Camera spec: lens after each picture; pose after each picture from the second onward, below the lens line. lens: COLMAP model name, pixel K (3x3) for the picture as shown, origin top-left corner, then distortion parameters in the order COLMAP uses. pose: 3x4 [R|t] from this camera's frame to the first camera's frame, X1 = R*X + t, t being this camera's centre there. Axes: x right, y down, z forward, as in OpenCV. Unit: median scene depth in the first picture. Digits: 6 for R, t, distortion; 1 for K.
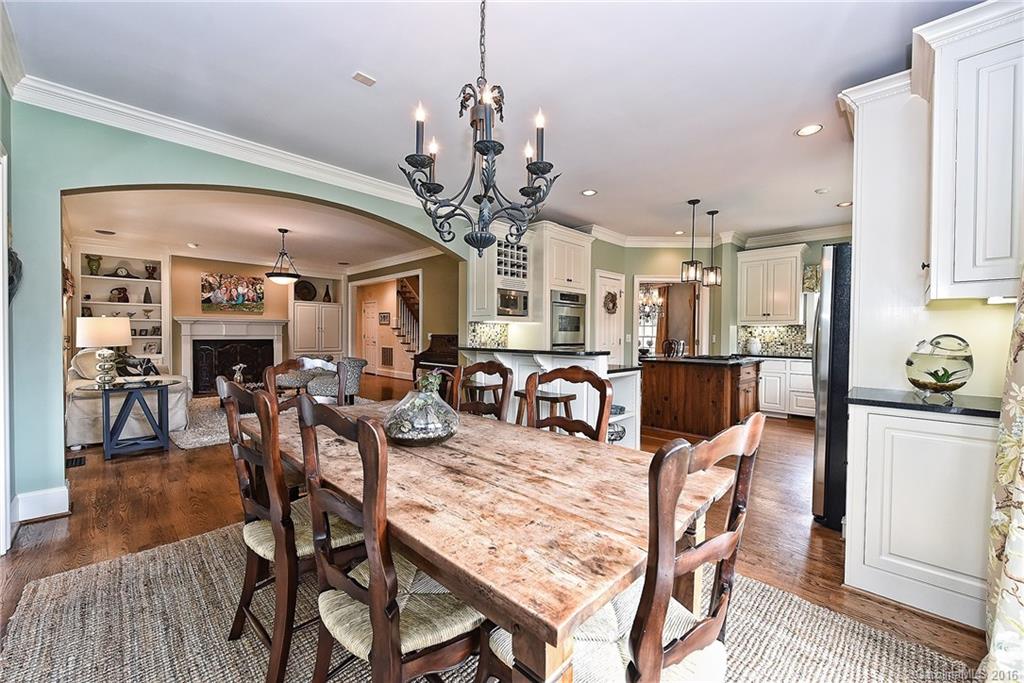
lens RADIAL K [[403.0, 0, 512.0], [0, 403.0, 341.5], [0, 0, 1]] dist [0.000735, 0.000094]
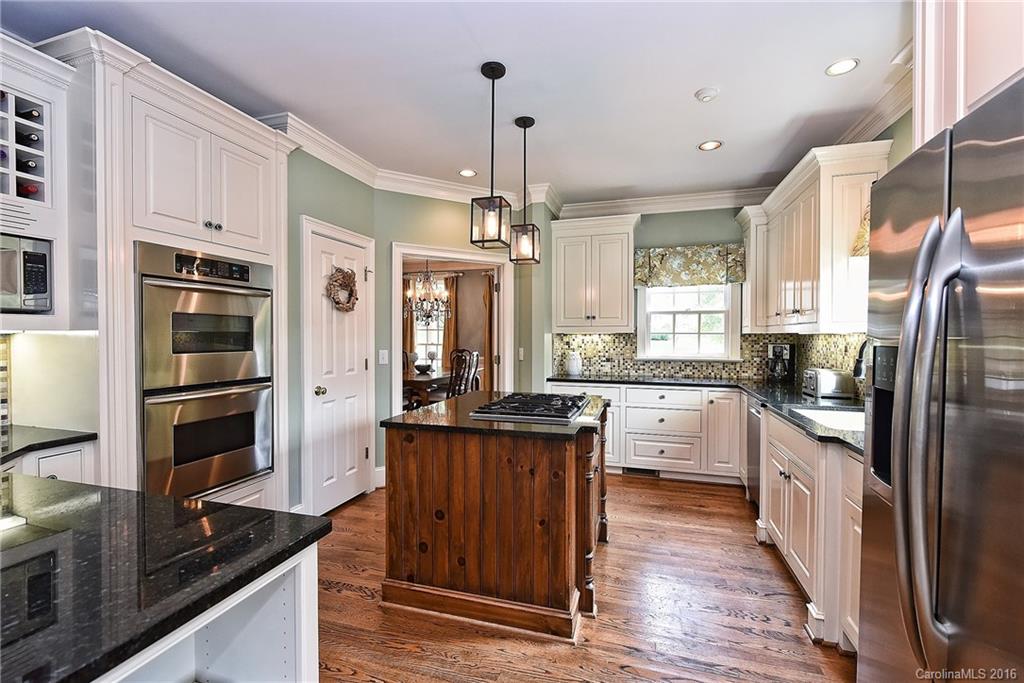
lens RADIAL K [[439.2, 0, 512.0], [0, 439.2, 341.5], [0, 0, 1]] dist [-0.000400, -0.000022]
pose [[0.886729, -0.012491, 0.462121, 0.178482], [0.013709, 0.999906, 0.000723, -0.028959], [-0.462086, 0.005694, 0.886817, 0.415918]]
